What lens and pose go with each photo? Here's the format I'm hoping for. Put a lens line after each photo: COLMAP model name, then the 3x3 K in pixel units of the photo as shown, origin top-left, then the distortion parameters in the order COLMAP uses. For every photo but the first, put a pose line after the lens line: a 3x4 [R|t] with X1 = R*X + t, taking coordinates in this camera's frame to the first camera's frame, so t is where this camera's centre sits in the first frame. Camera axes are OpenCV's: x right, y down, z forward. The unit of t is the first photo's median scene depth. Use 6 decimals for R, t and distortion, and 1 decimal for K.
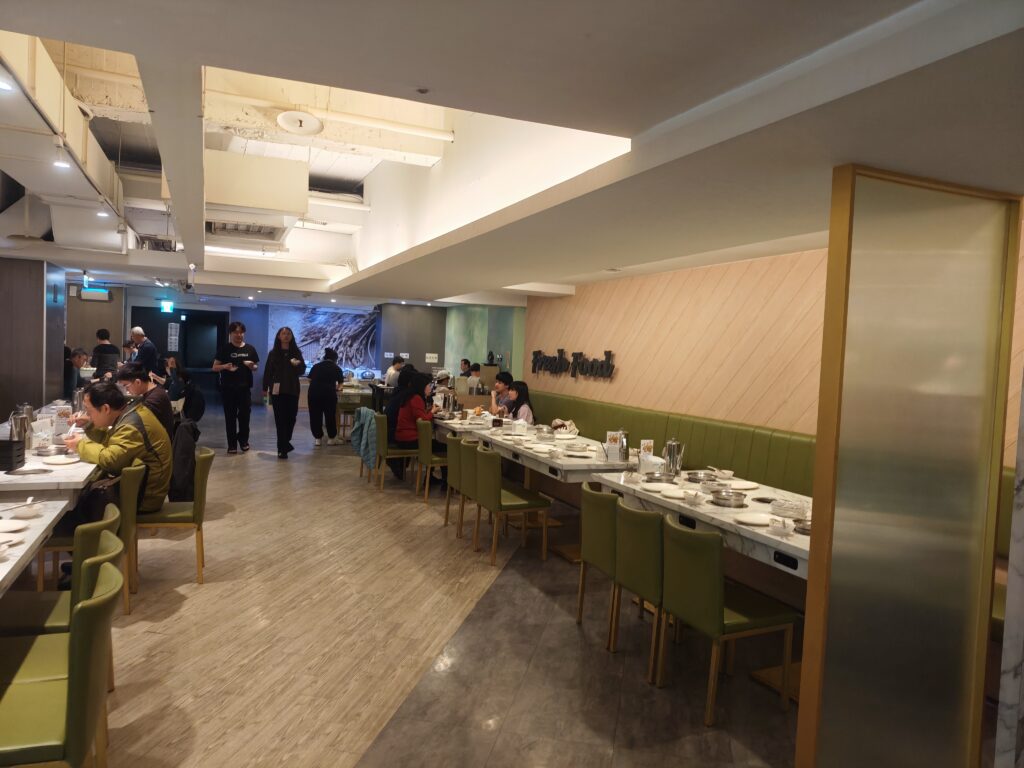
lens RADIAL K [[730.9, 0, 512.8], [0, 730.9, 387.7], [0, 0, 1]] dist [-0.001380, -0.026265]
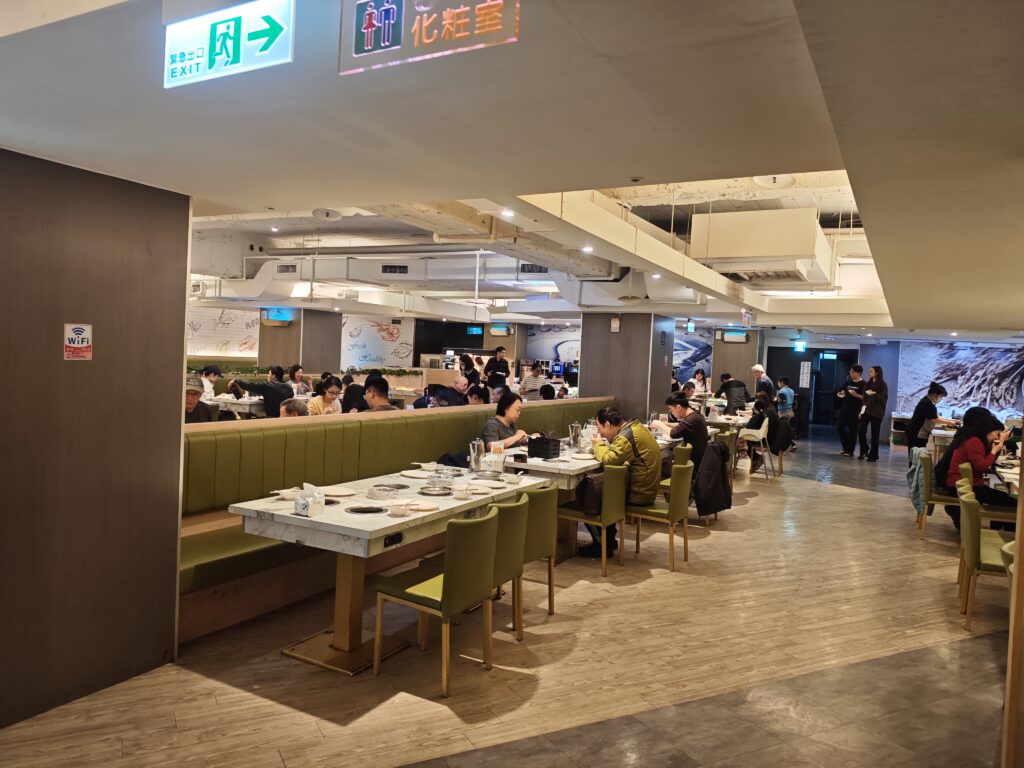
lens RADIAL K [[730.9, 0, 507.8], [0, 730.9, 377.4], [0, 0, 1]] dist [-0.001380, -0.026265]
pose [[0.613472, 0.005030, -0.789700, 0.352507], [-0.058627, 0.997510, -0.039190, 0.008381], [0.787537, 0.070339, 0.612240, 0.011841]]
